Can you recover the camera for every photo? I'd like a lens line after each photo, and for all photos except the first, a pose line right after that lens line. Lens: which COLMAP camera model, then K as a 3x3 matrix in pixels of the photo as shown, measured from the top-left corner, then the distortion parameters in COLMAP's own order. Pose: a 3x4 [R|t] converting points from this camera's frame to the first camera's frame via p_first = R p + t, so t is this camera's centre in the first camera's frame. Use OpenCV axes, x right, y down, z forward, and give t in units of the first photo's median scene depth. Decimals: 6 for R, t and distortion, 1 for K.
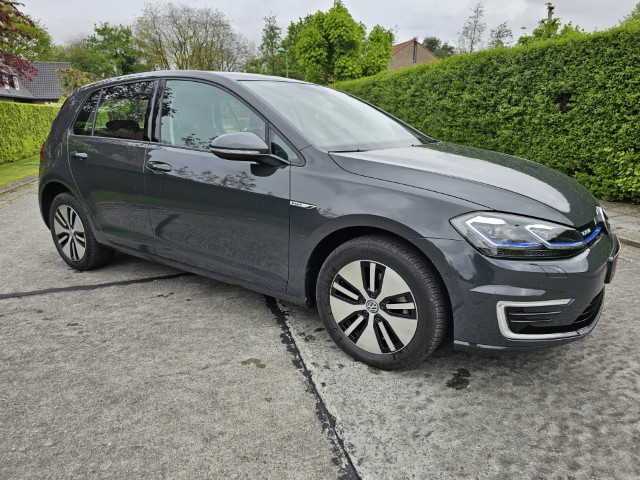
lens RADIAL K [[427.0, 0, 326.4], [0, 427.0, 239.7], [0, 0, 1]] dist [0.036716, -0.026828]
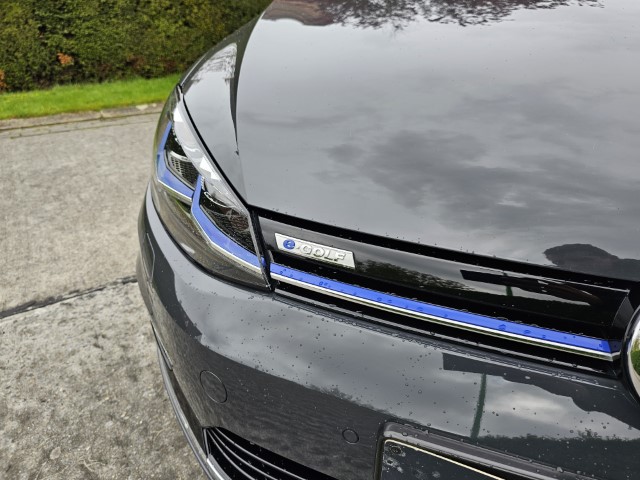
lens RADIAL K [[431.5, 0, 328.9], [0, 431.5, 237.3], [0, 0, 1]] dist [0.036708, -0.029579]
pose [[0.298222, 0.446200, -0.843783, 0.219842], [-0.257620, 0.888828, 0.378968, -0.036815], [0.919073, 0.104359, 0.380018, 0.239456]]
